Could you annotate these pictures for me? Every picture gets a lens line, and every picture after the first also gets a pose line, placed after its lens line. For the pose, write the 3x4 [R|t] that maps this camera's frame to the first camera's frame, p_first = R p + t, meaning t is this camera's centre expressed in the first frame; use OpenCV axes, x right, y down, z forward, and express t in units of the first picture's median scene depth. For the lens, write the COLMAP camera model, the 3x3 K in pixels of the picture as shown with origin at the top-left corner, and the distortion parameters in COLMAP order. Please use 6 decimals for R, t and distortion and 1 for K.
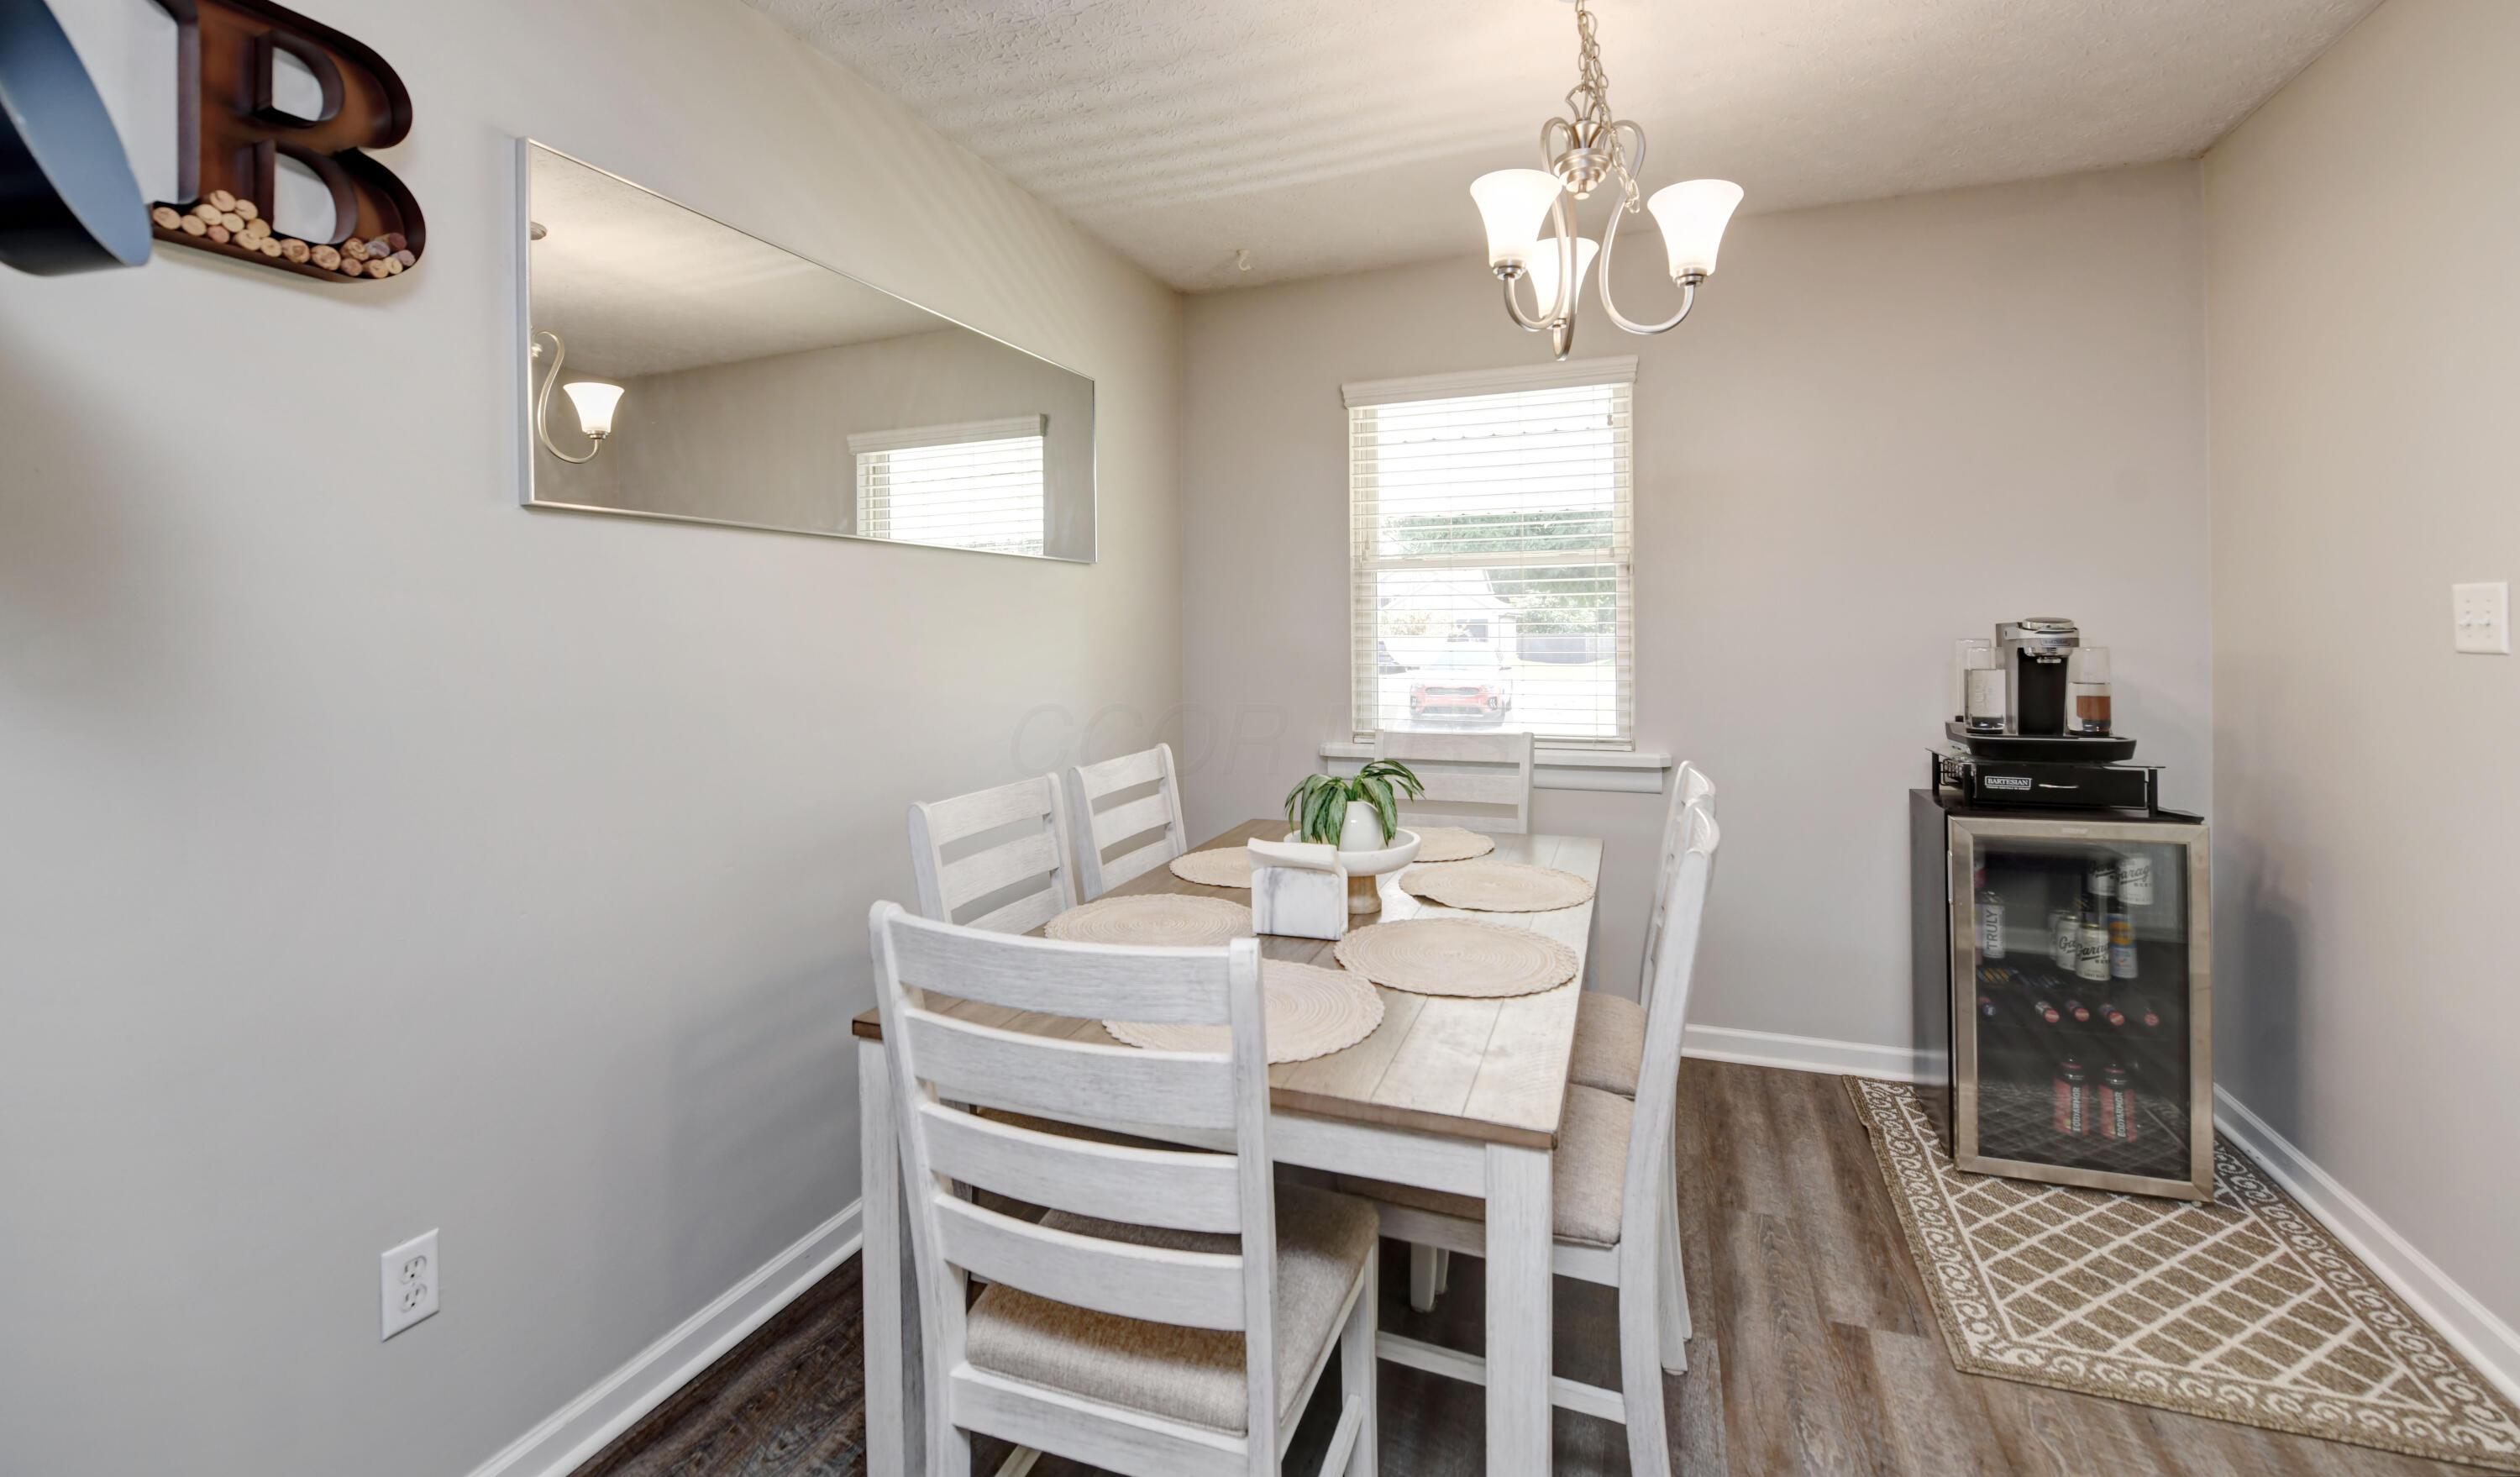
lens RADIAL K [[1016.0, 0, 1261.4], [0, 1016.0, 637.7], [0, 0, 1]] dist [-0.025634, -0.000002]
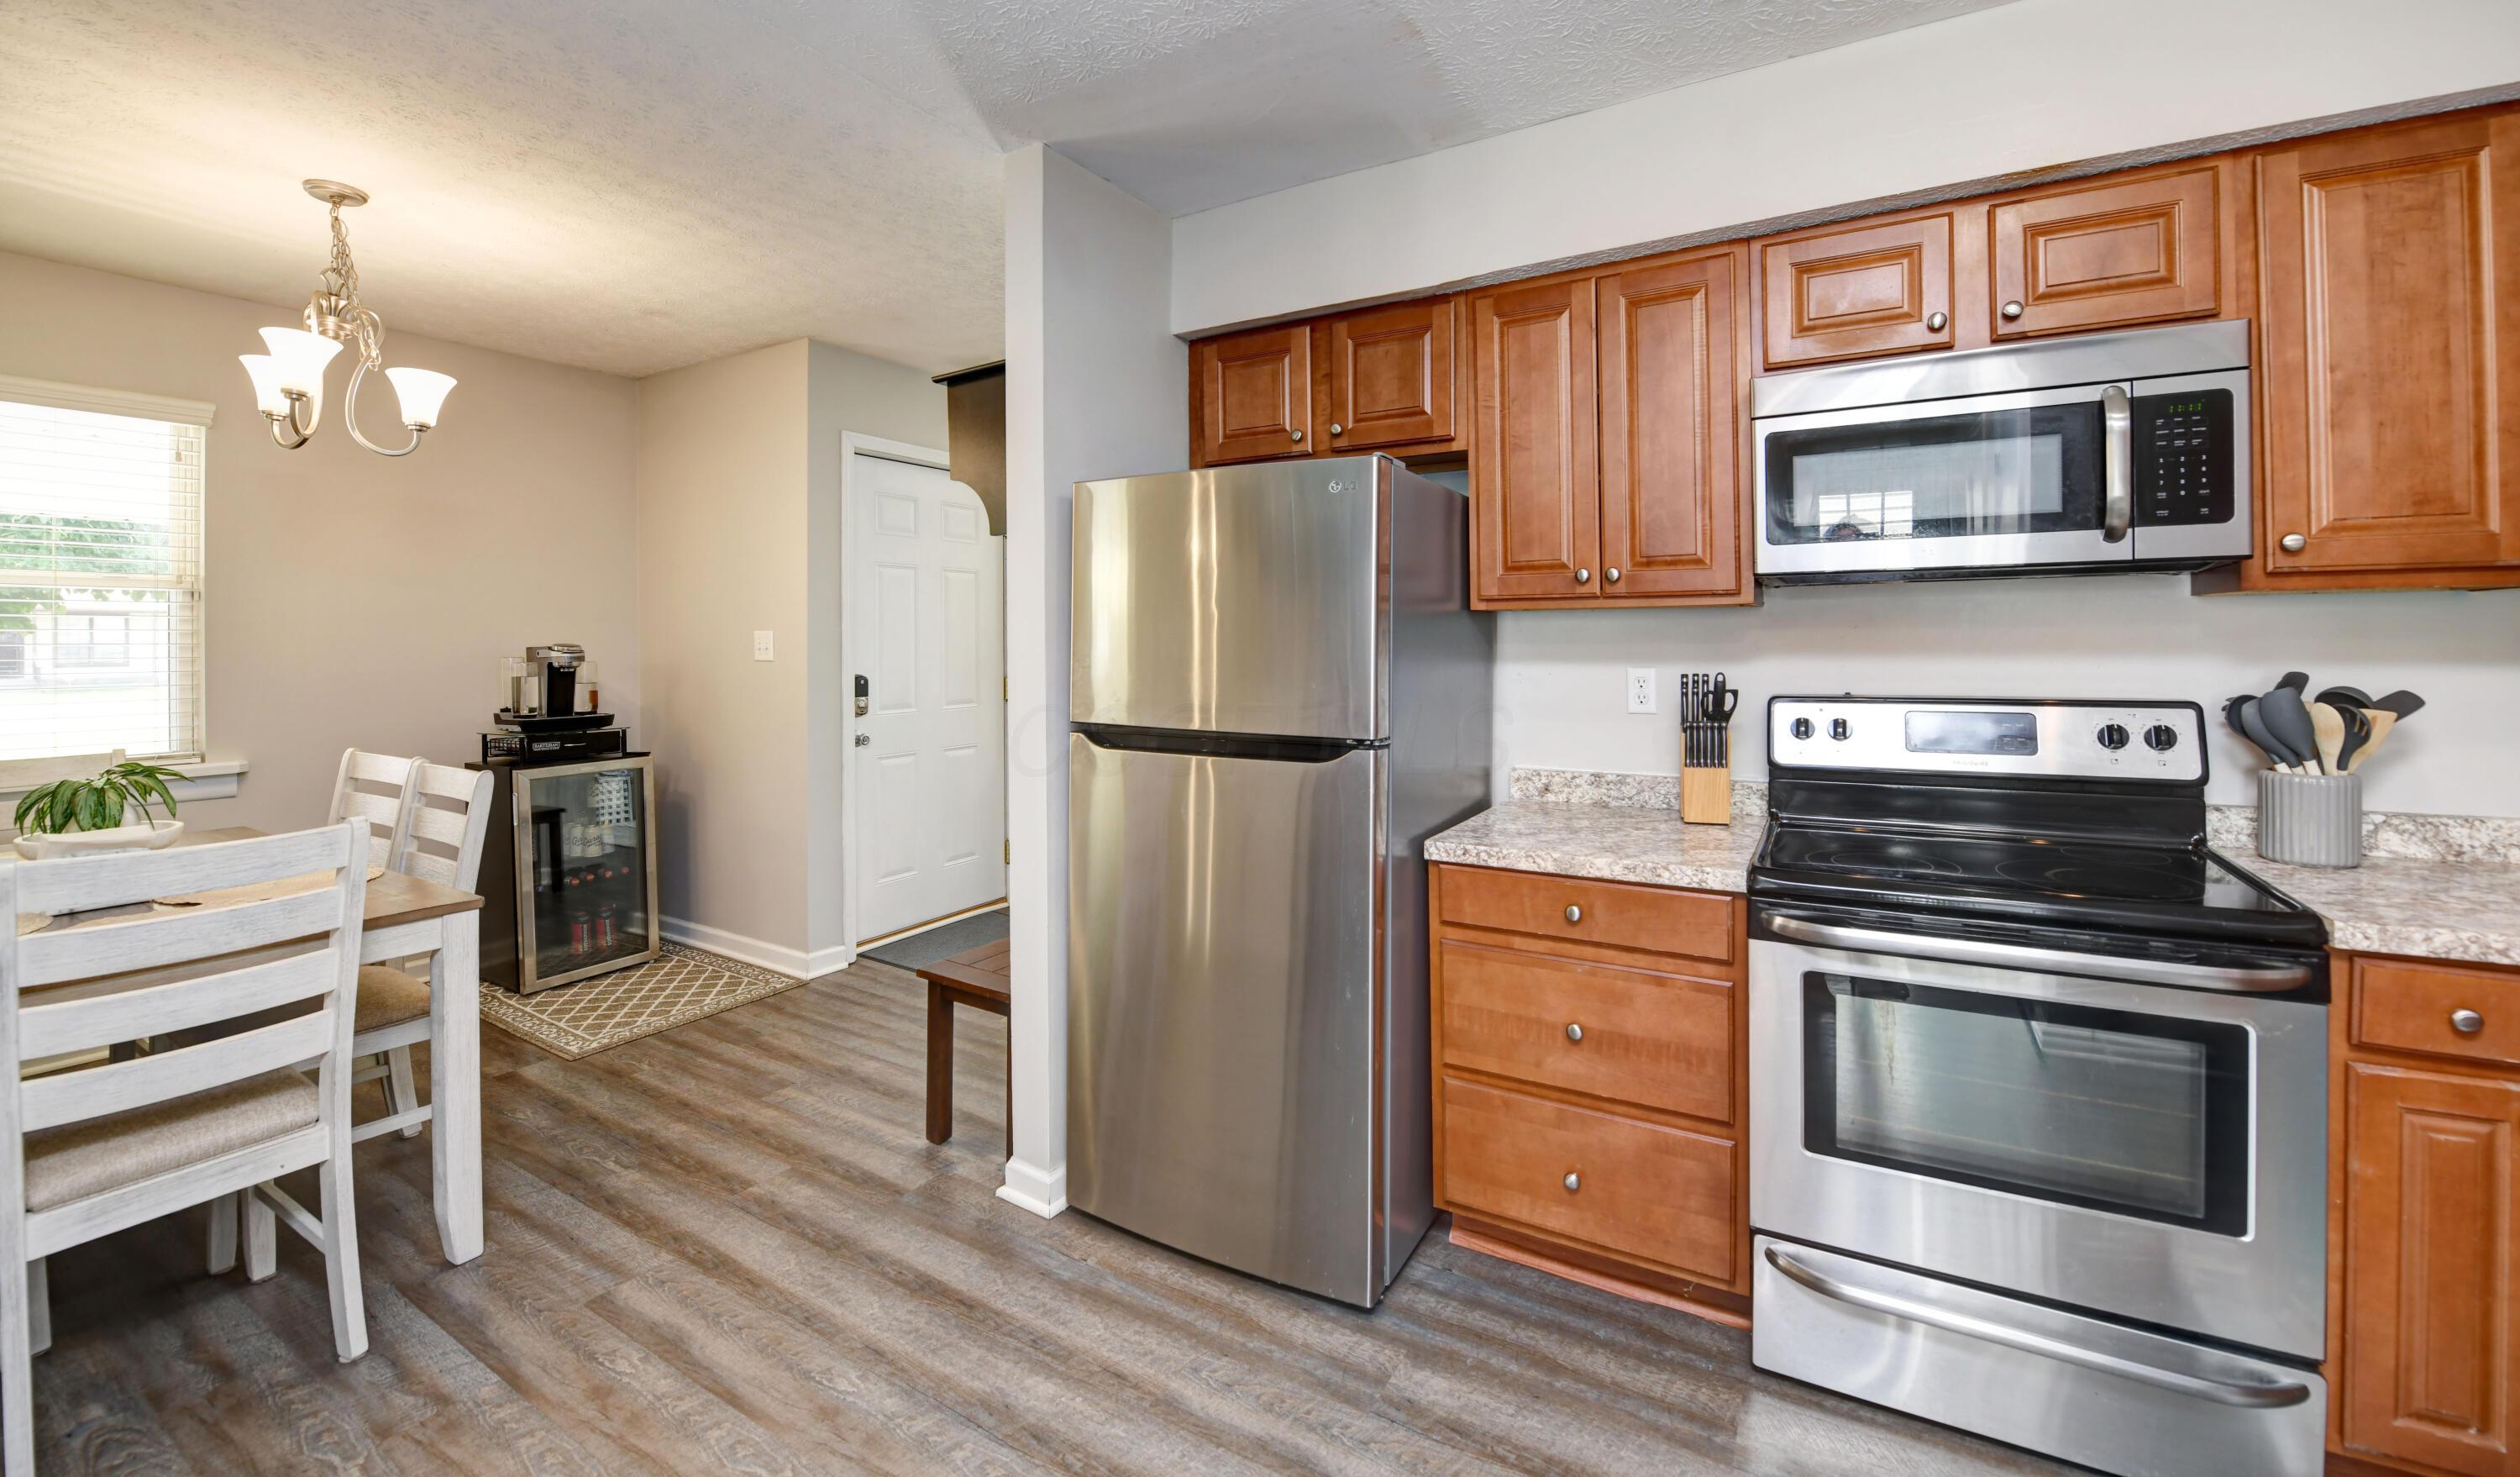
lens RADIAL K [[993.6, 0, 1256.1], [0, 993.6, 628.7], [0, 0, 1]] dist [-0.015049, -0.003198]
pose [[0.165833, 0.019222, 0.985966, -0.647489], [0.009811, 0.999728, -0.021141, 0.000622], [-0.986105, 0.013179, 0.165599, -0.402597]]
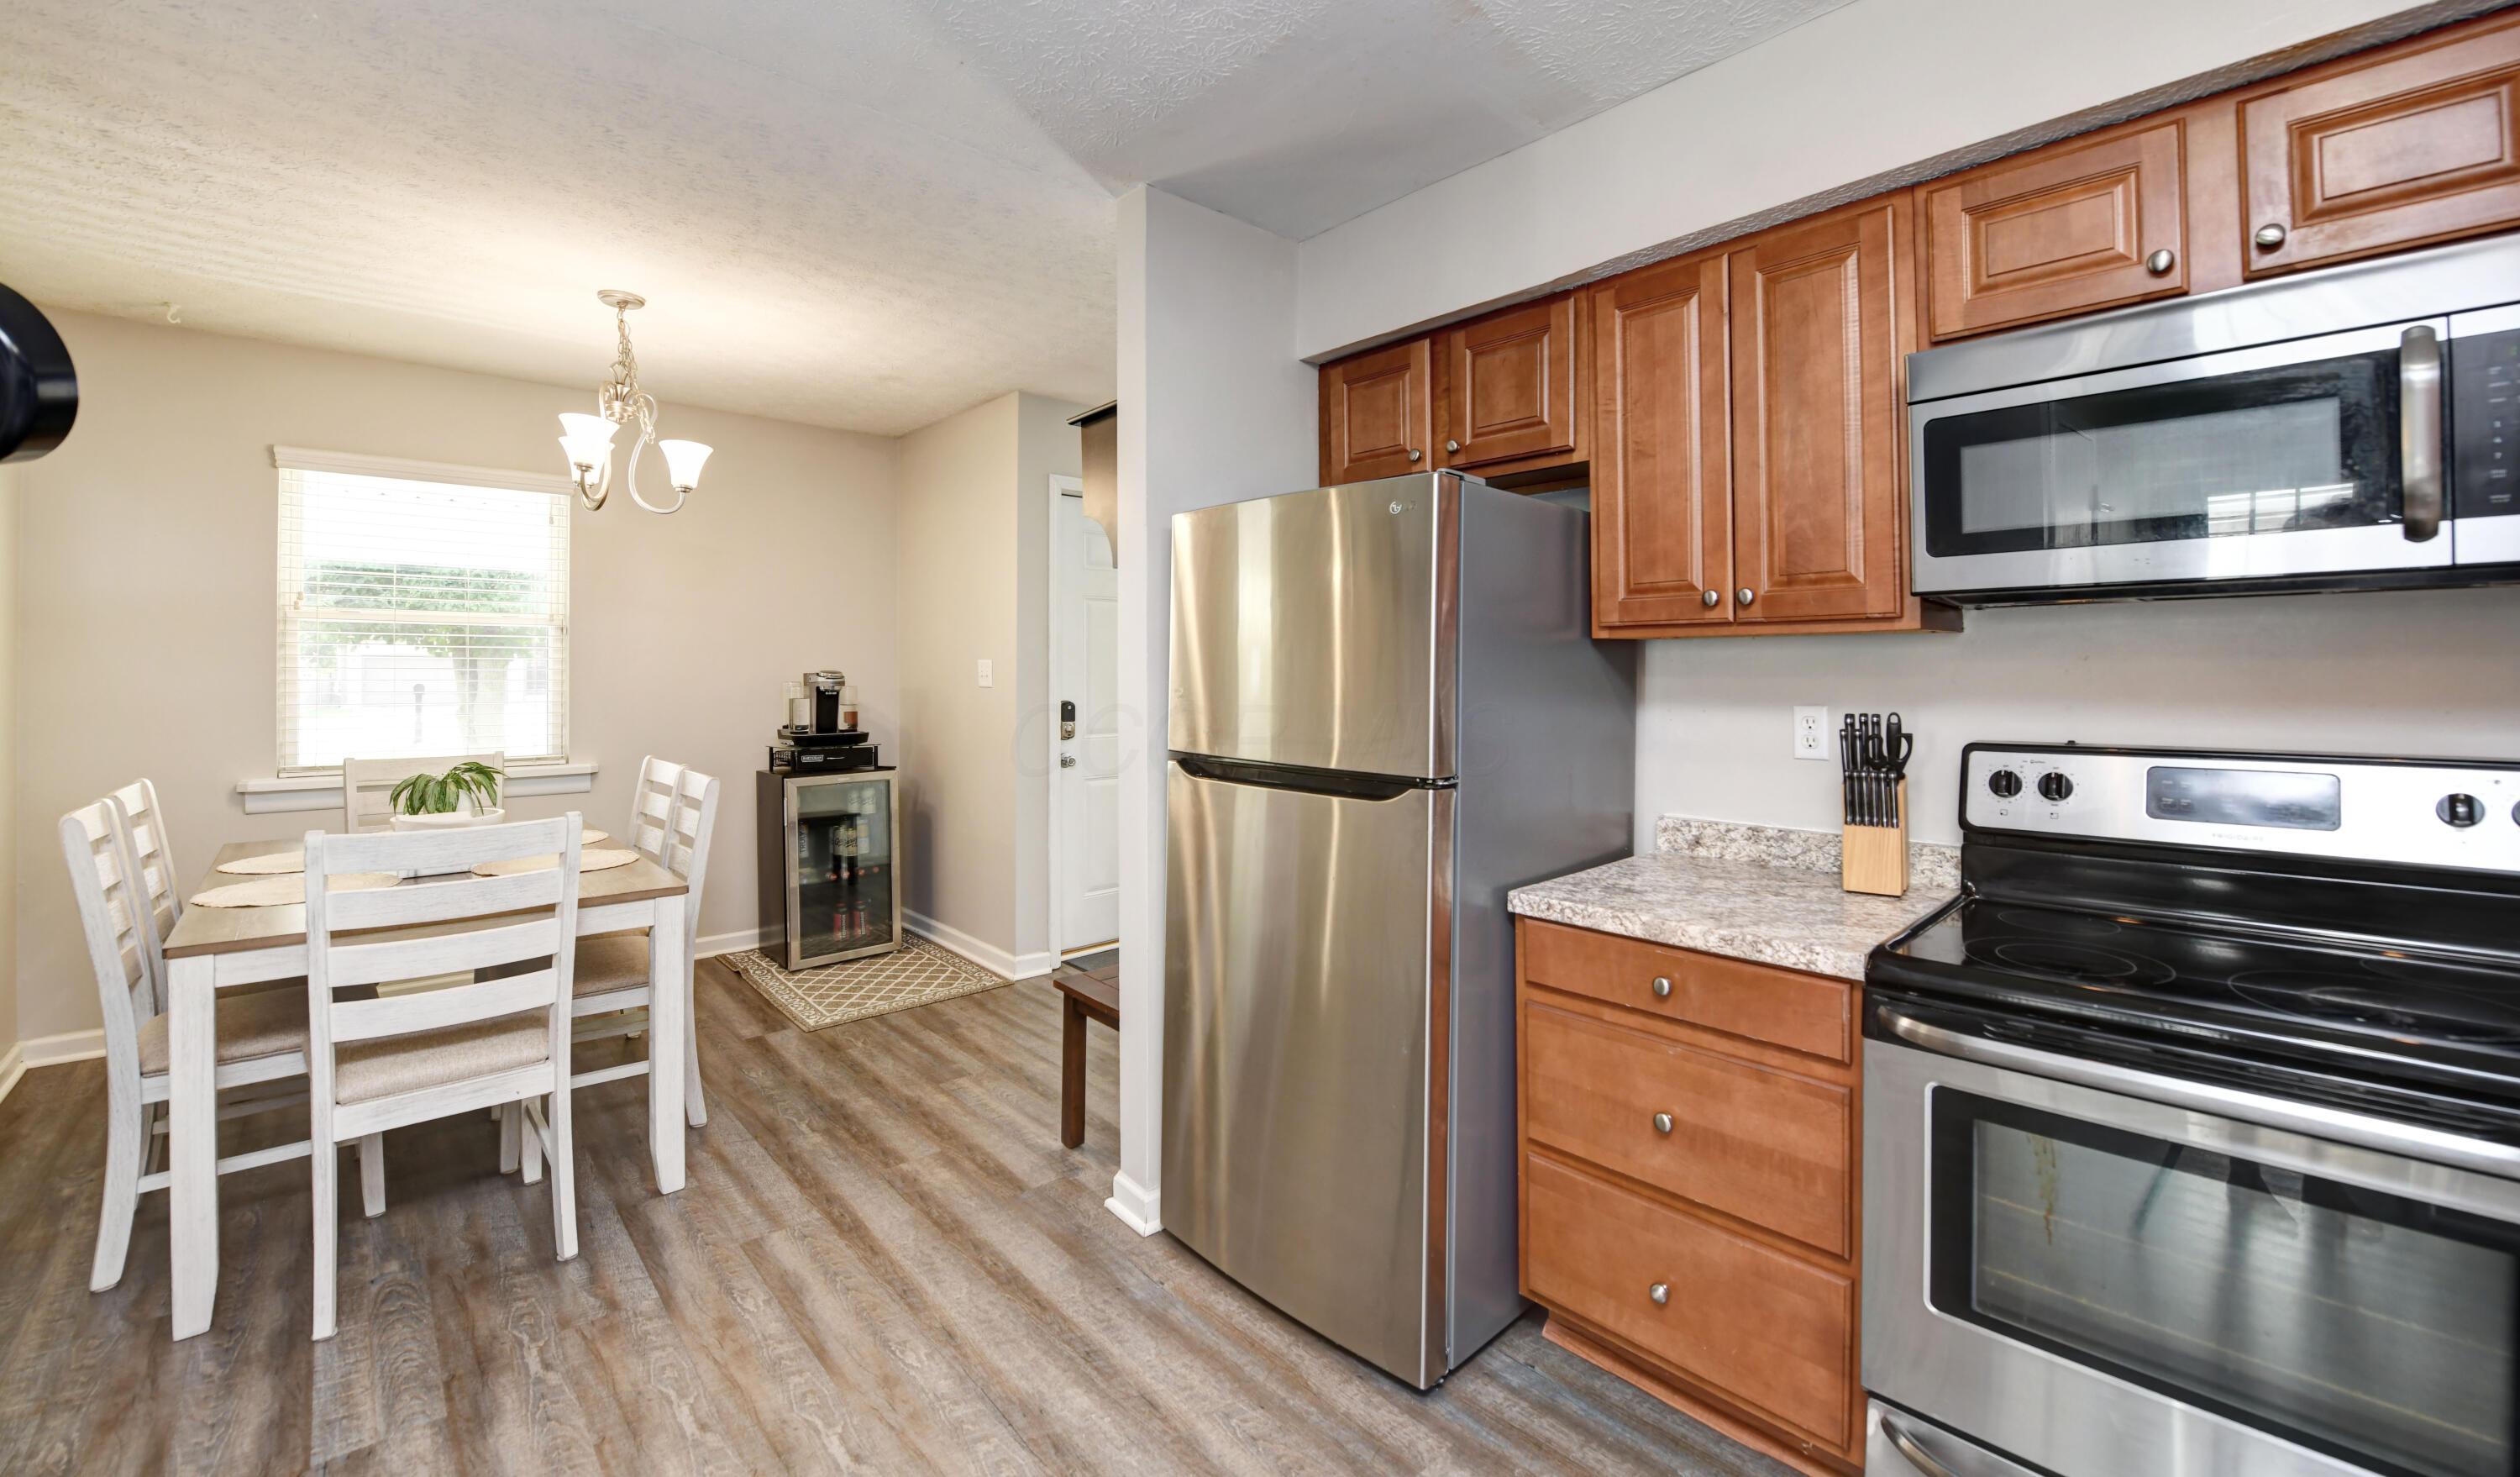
lens RADIAL K [[991.7, 0, 1258.5], [0, 991.7, 657.4], [0, 0, 1]] dist [-0.015864, -0.003161]
pose [[0.441148, 0.020870, 0.897192, -0.561301], [0.001266, 0.999714, -0.023877, 0.001044], [-0.897434, 0.011669, 0.440995, -0.579737]]
